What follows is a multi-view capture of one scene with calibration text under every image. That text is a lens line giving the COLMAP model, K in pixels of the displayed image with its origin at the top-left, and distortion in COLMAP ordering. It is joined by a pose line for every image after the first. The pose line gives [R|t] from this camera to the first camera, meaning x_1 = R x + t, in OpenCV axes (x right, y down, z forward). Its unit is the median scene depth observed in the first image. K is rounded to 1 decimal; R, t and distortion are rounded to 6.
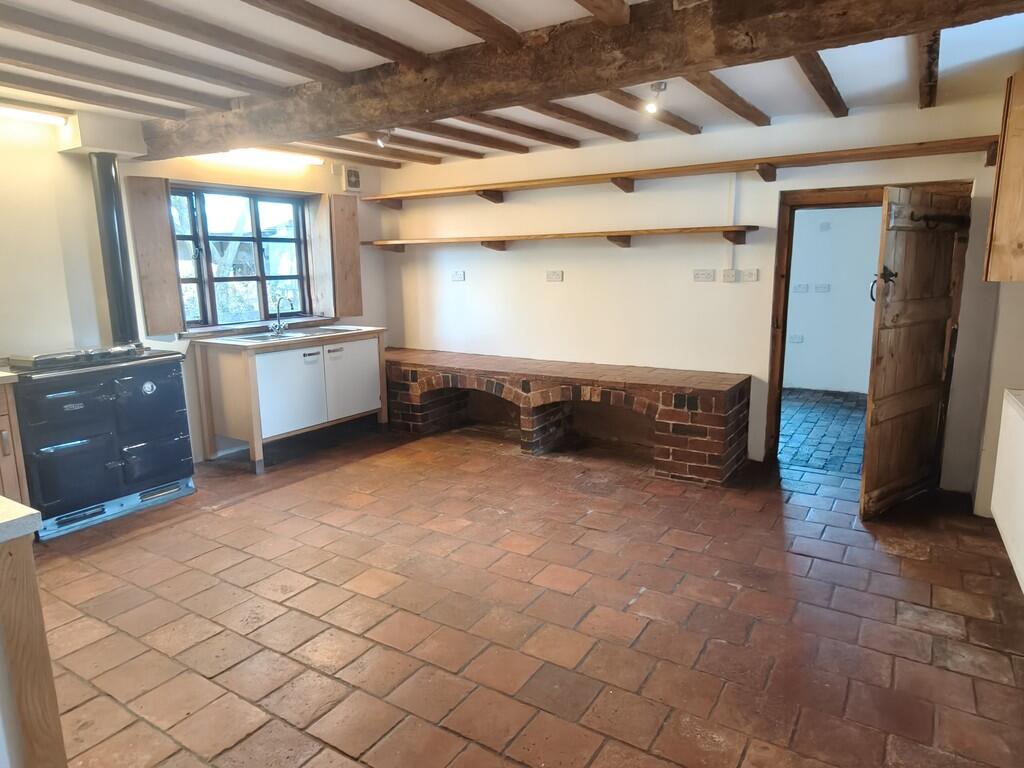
lens RADIAL K [[662.0, 0, 495.5], [0, 662.0, 389.1], [0, 0, 1]] dist [0.003362, 0.000902]
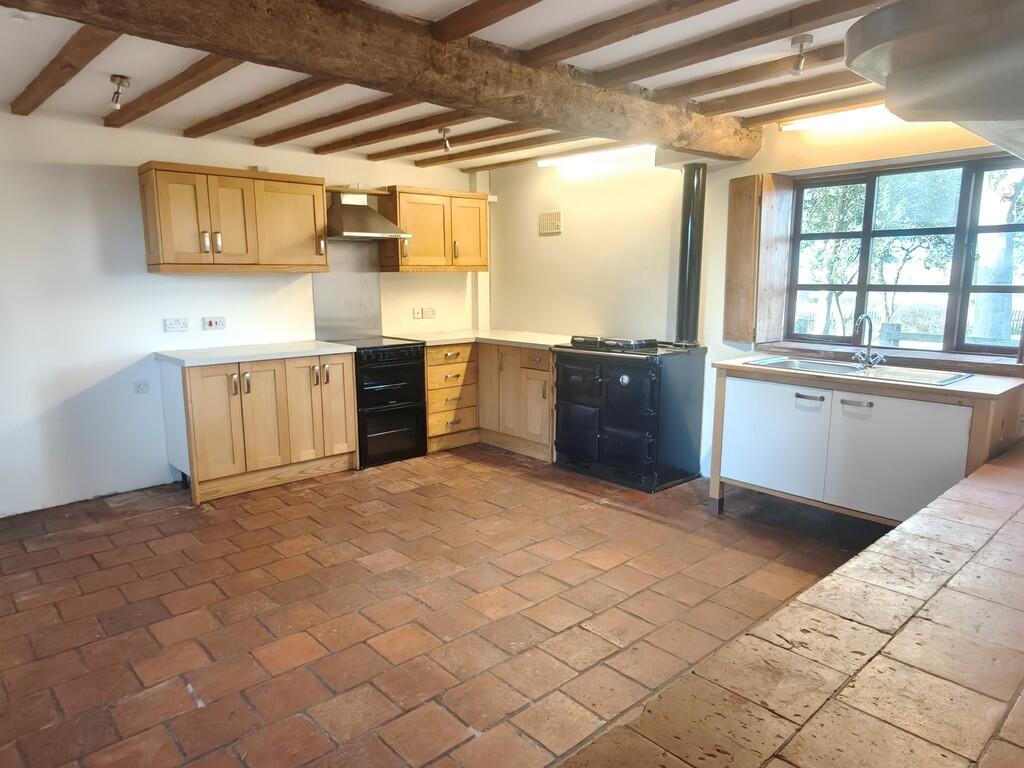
lens RADIAL K [[662.0, 0, 495.5], [0, 662.0, 389.1], [0, 0, 1]] dist [0.003362, 0.000902]
pose [[-0.262471, 0.179589, -0.948081, 0.608521], [-0.175963, 0.957146, 0.230021, -0.211850], [0.948760, 0.227201, -0.219622, 1.085826]]
